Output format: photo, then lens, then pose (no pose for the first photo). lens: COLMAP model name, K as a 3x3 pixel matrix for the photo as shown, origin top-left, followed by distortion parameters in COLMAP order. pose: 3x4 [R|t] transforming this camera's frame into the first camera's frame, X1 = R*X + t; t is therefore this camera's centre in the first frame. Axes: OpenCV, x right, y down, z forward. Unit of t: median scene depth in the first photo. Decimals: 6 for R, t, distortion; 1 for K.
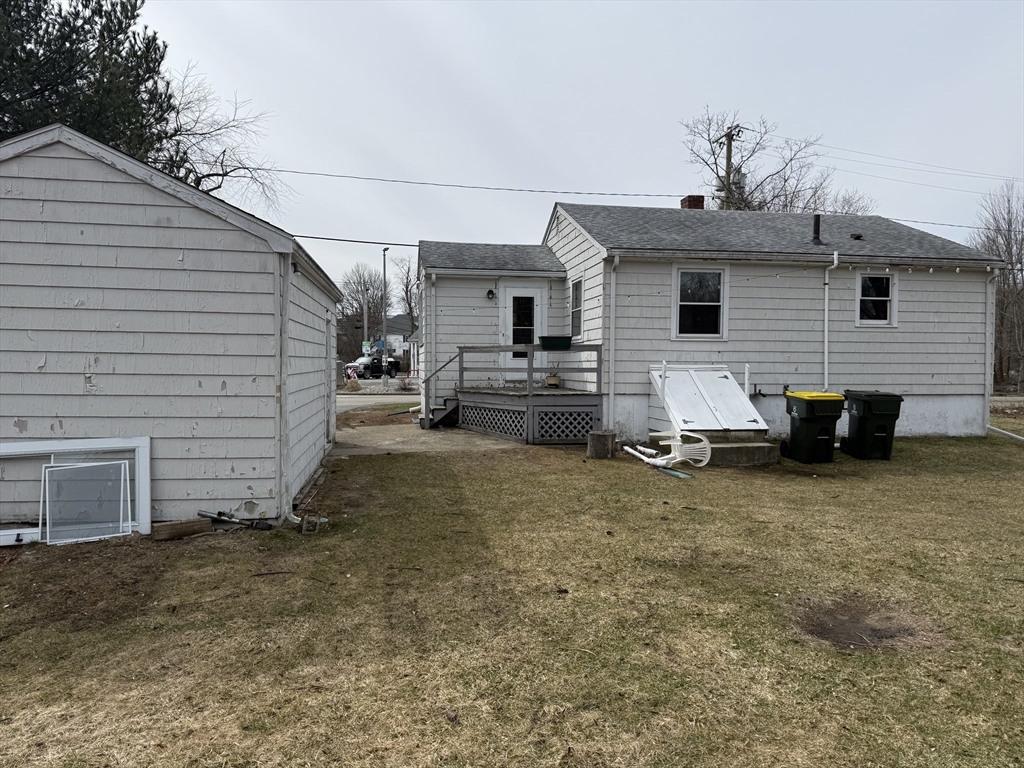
lens RADIAL K [[721.0, 0, 513.3], [0, 721.0, 391.7], [0, 0, 1]] dist [0.074758, -0.092633]
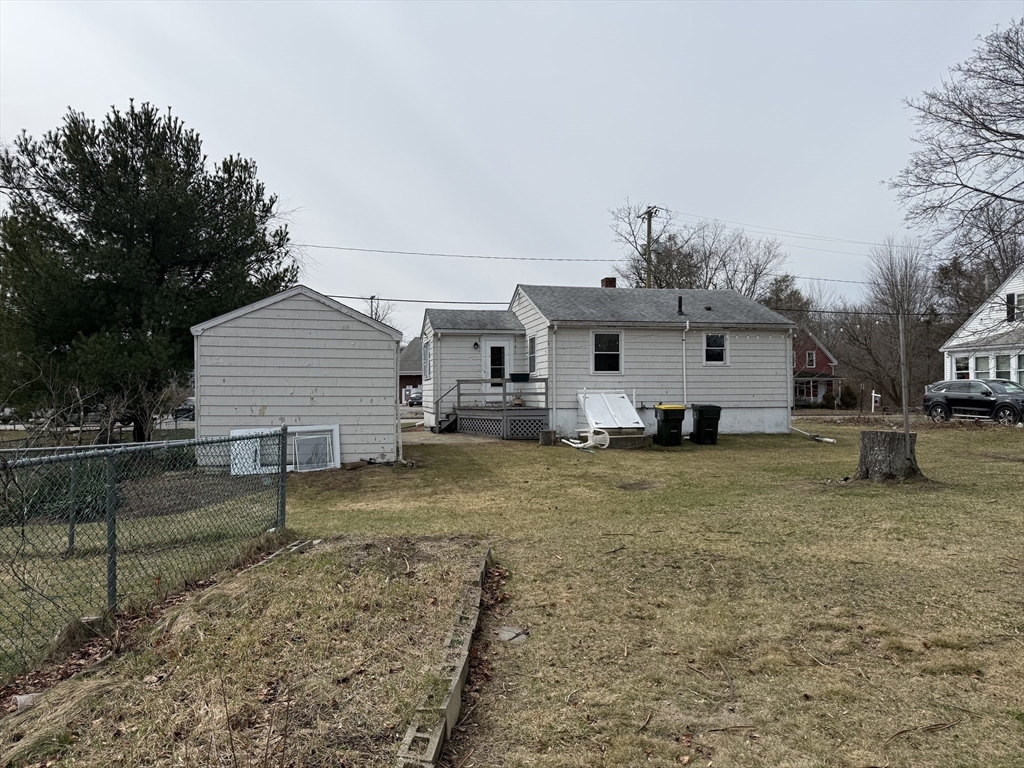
lens RADIAL K [[721.0, 0, 510.2], [0, 721.0, 381.1], [0, 0, 1]] dist [0.074758, -0.092633]
pose [[0.998554, -0.010013, 0.052826, -0.047296], [0.012894, 0.998431, -0.054493, 0.028387], [-0.052197, 0.055096, 0.997116, -0.605961]]
